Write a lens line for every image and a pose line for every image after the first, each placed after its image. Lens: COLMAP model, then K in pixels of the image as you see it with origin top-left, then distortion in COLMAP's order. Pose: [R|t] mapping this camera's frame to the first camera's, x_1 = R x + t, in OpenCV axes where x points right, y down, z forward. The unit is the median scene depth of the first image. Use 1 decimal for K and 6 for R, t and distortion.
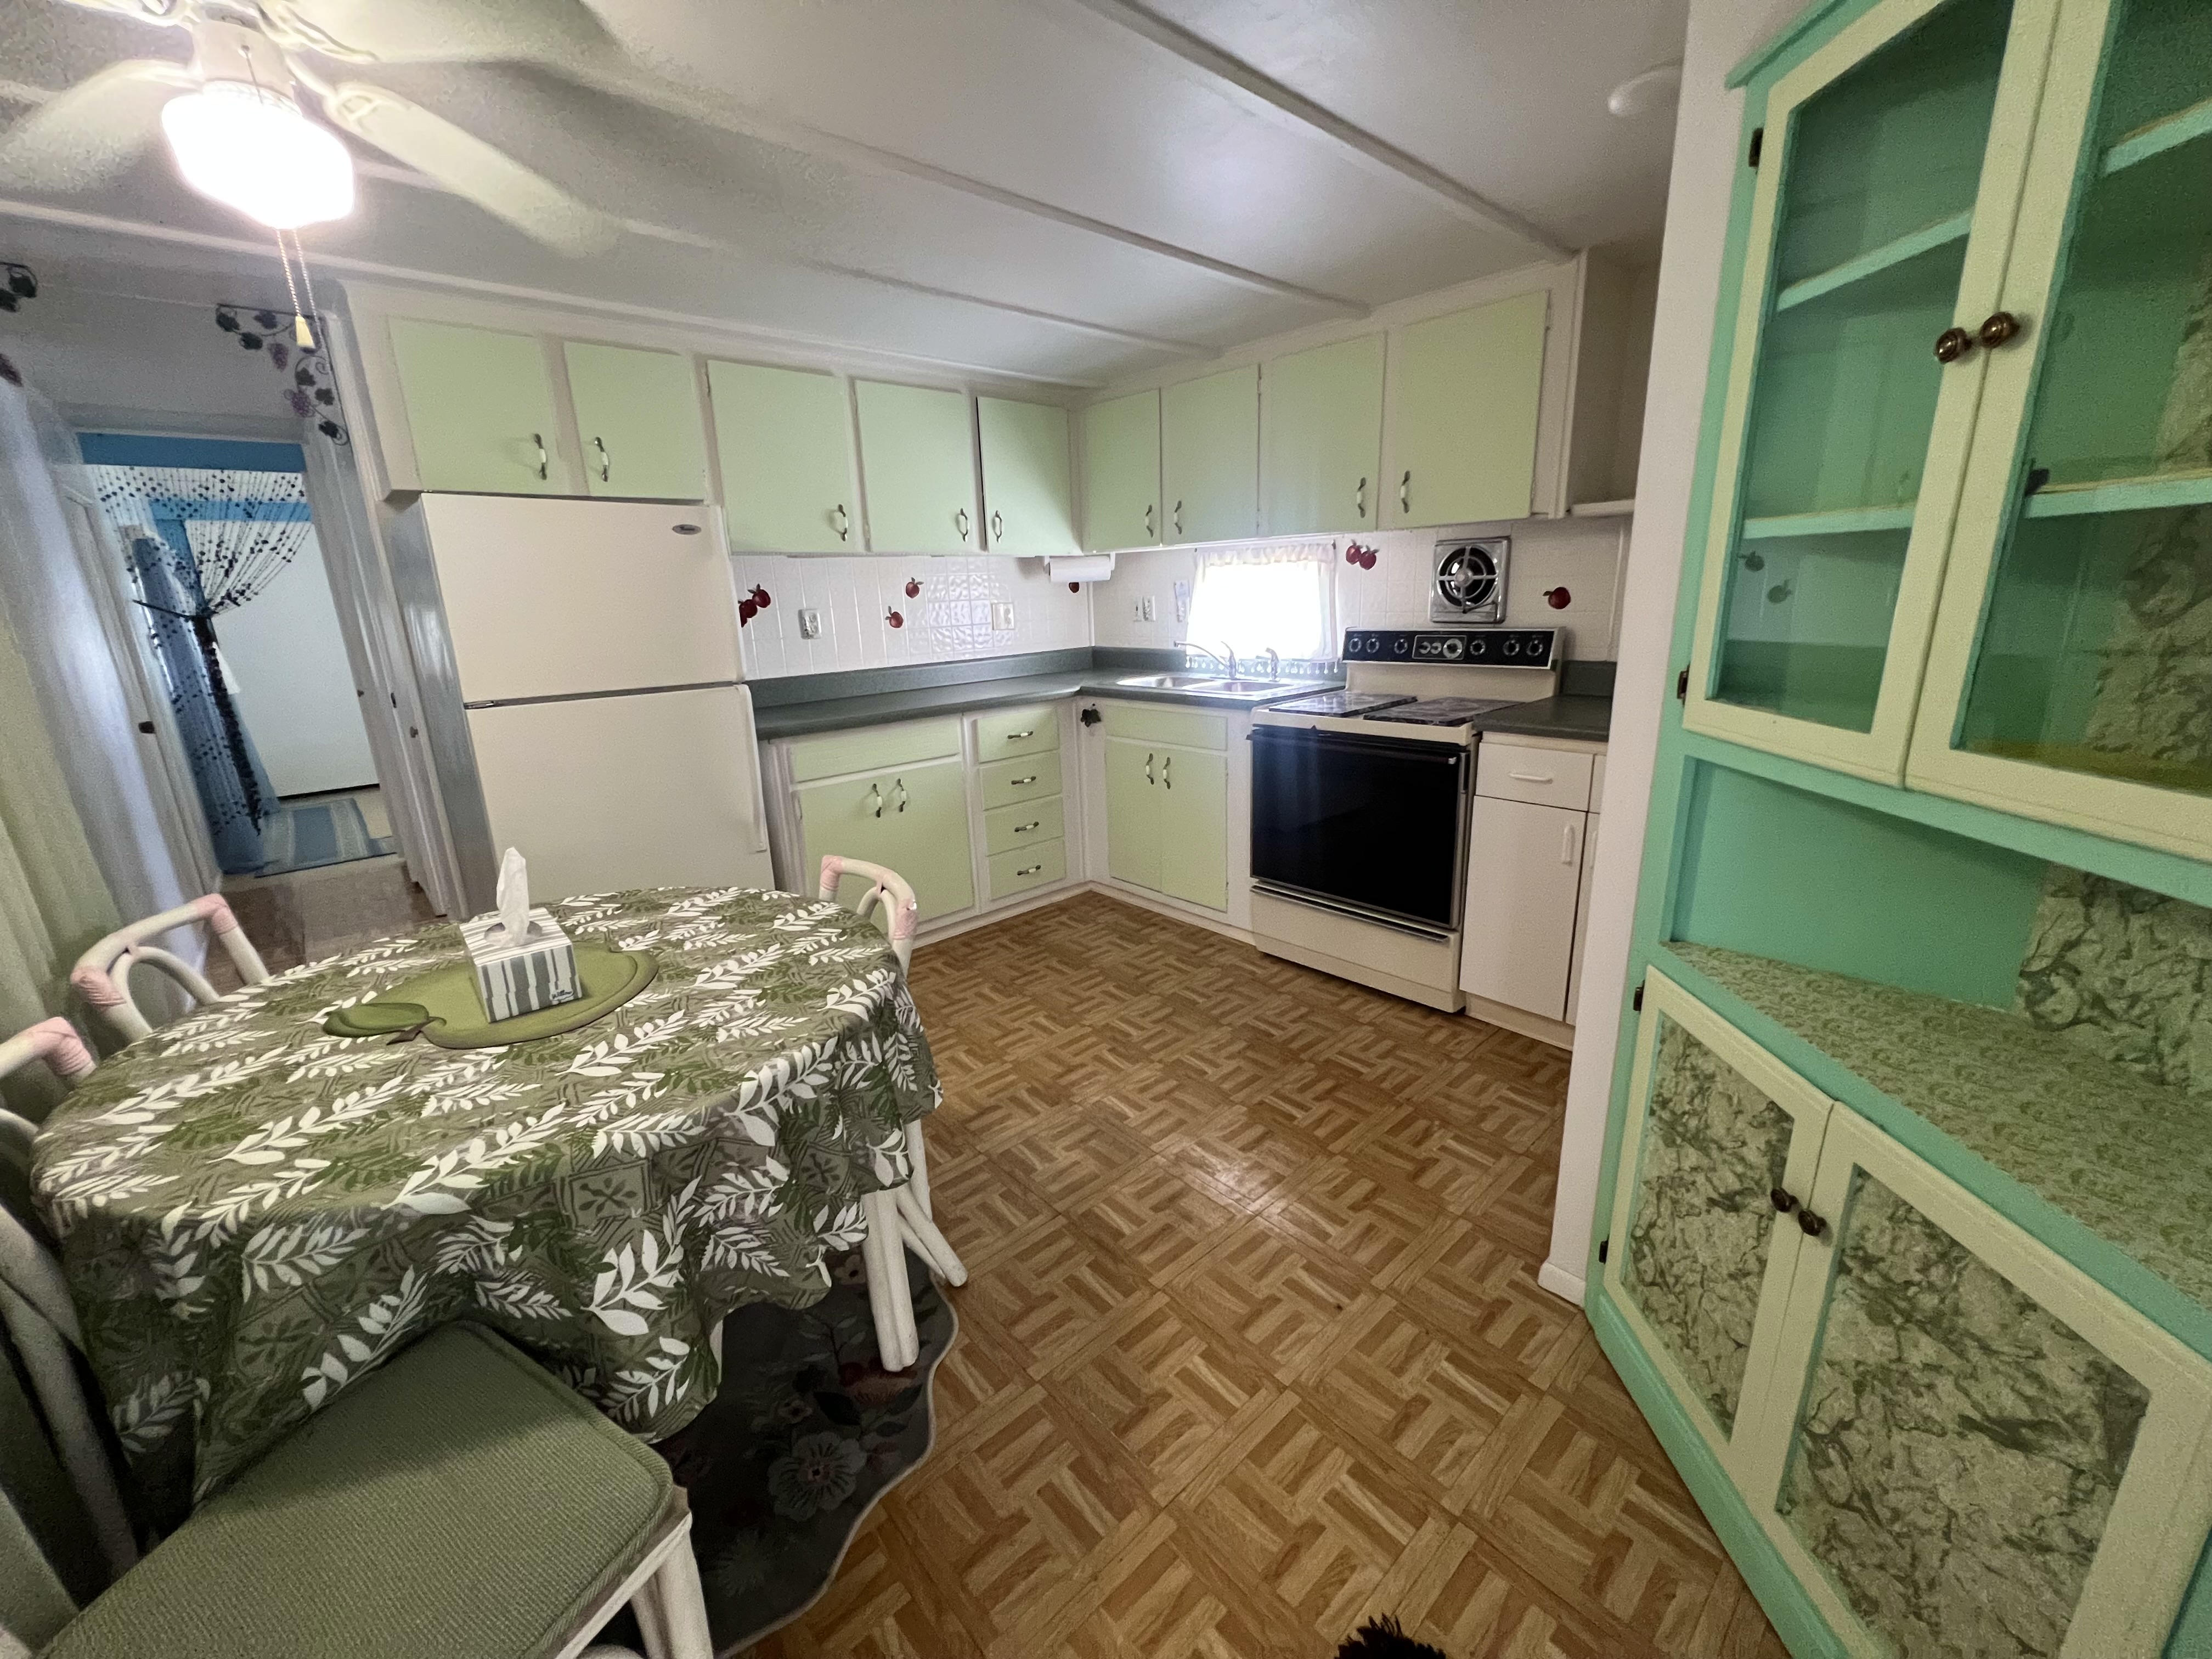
lens RADIAL K [[892.7, 0, 1103.3], [0, 892.7, 822.8], [0, 0, 1]] dist [-0.003184, 0.002771]
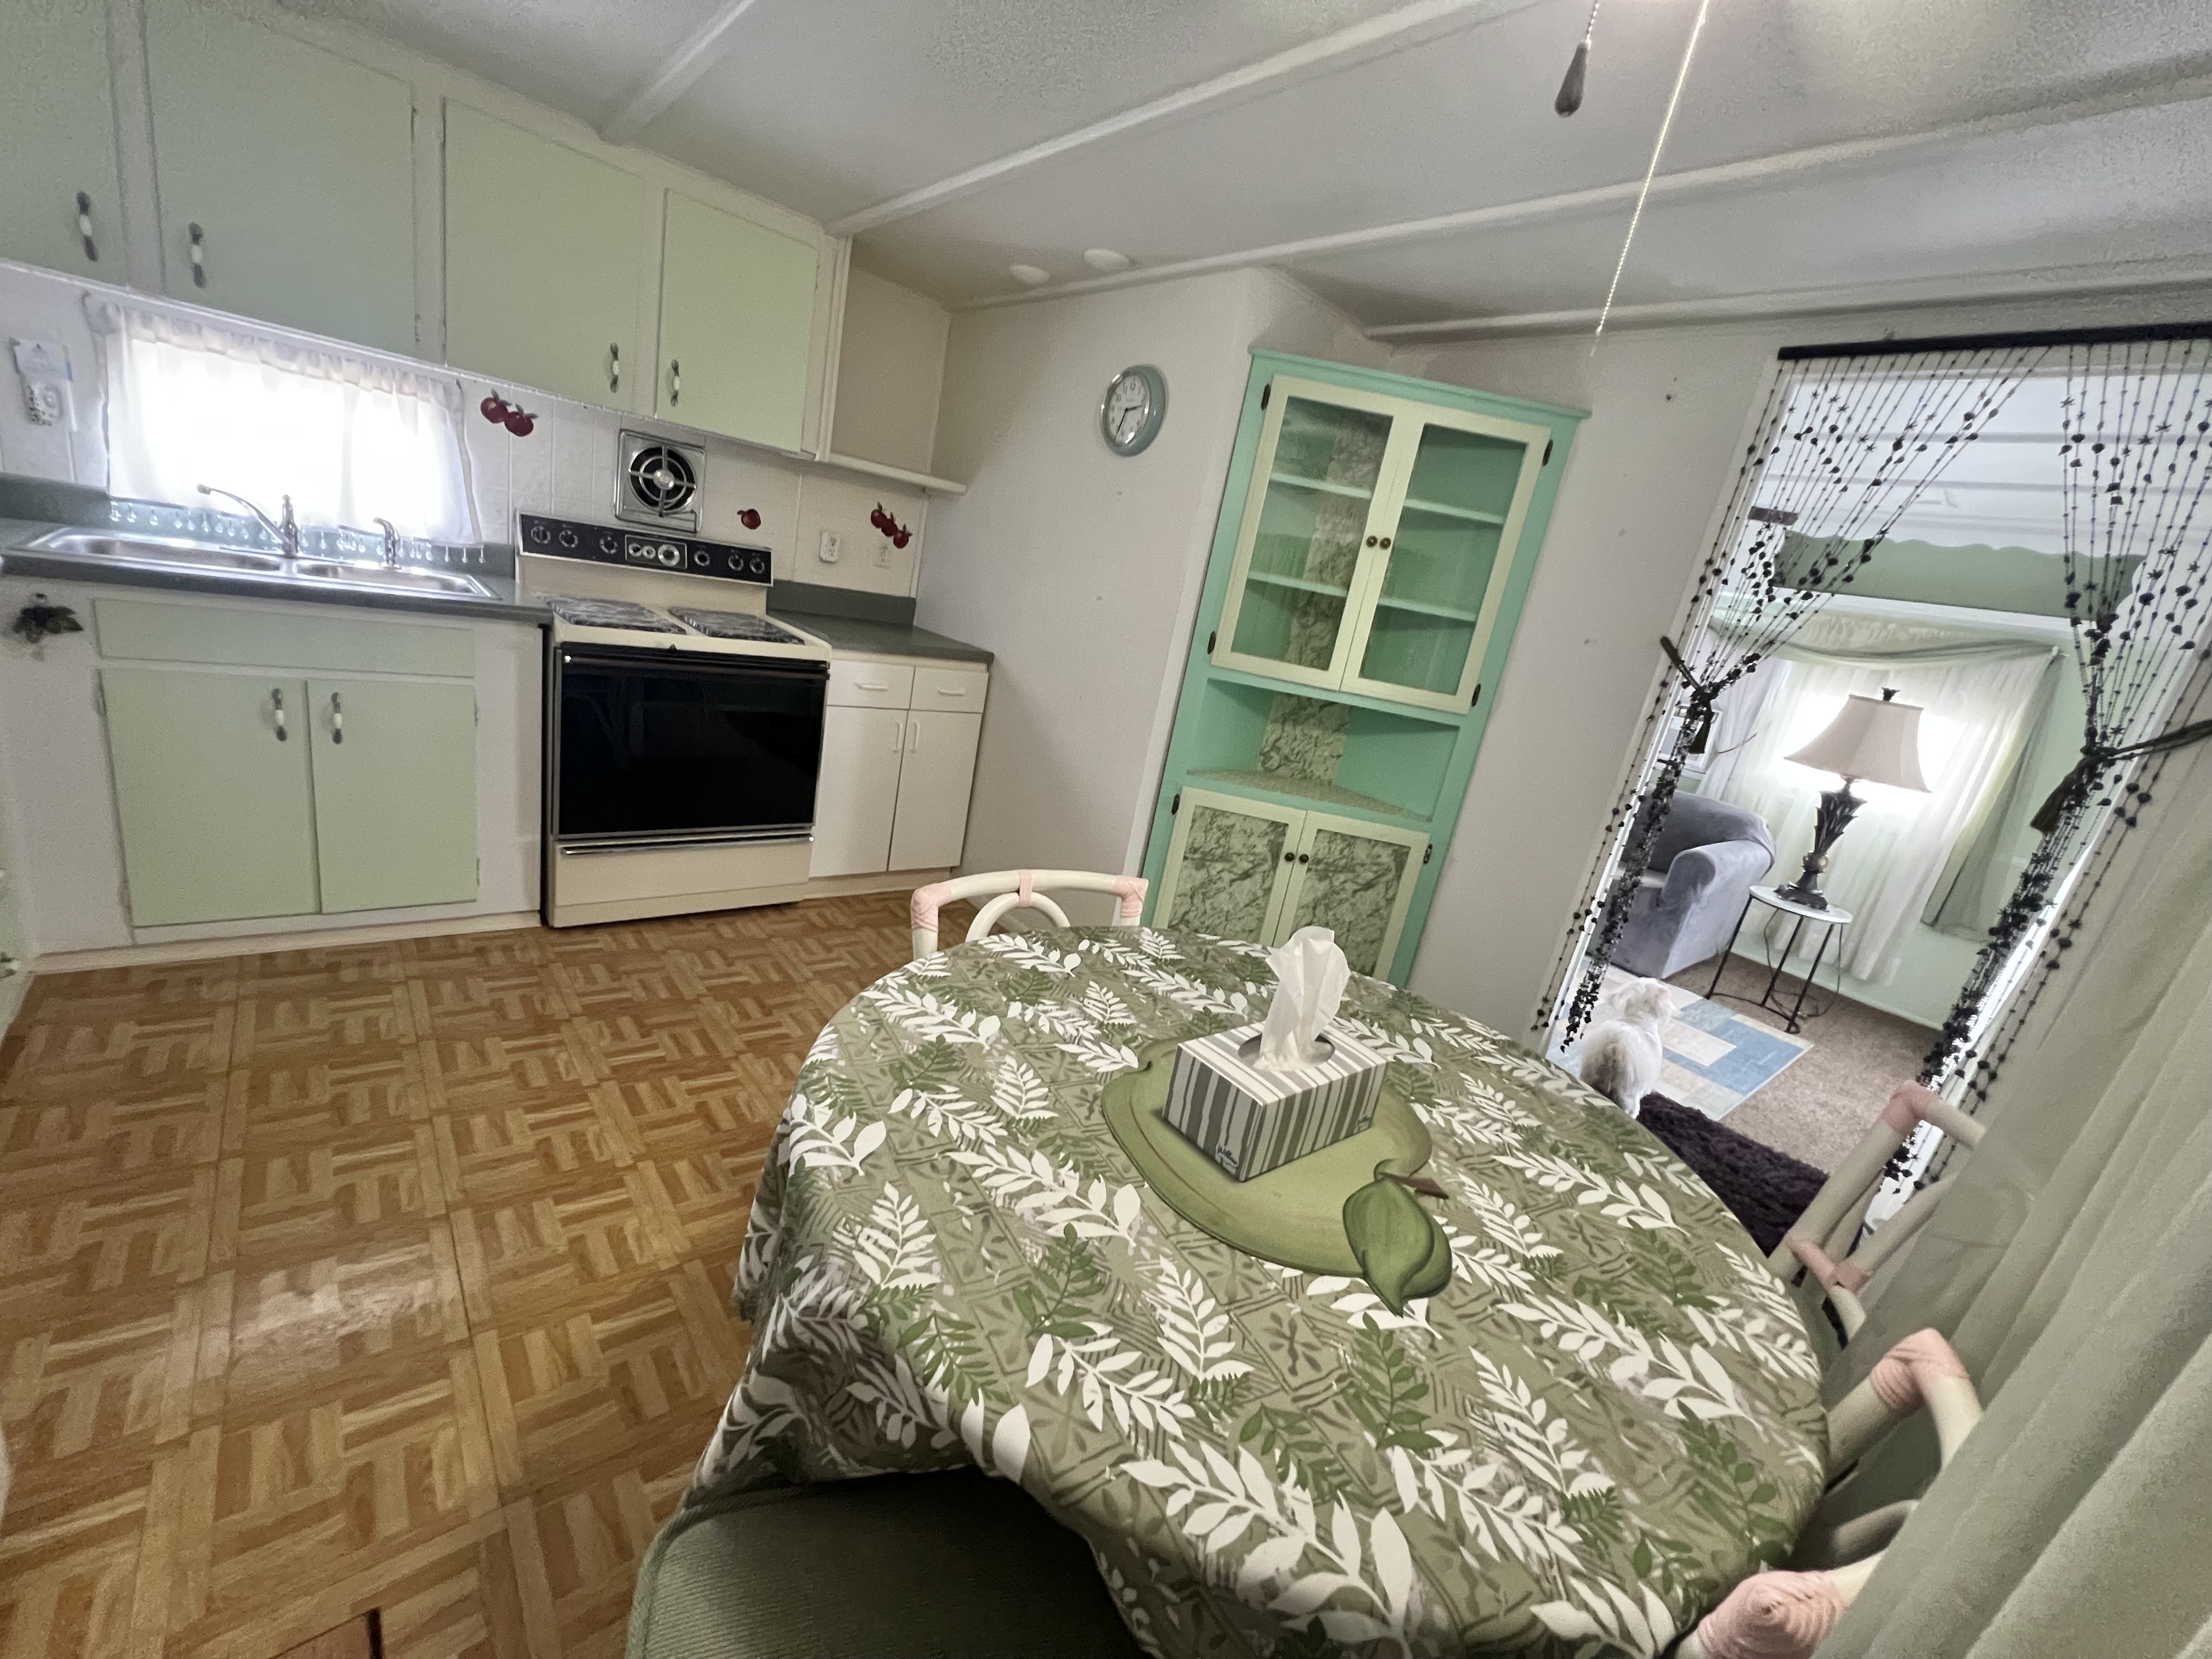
lens RADIAL K [[892.7, 0, 1103.3], [0, 892.7, 822.8], [0, 0, 1]] dist [-0.003184, 0.002771]
pose [[0.021668, -0.231300, 0.972641, -1.314573], [0.069271, 0.970879, 0.229338, -0.223198], [-0.997363, 0.062406, 0.037059, 1.114277]]
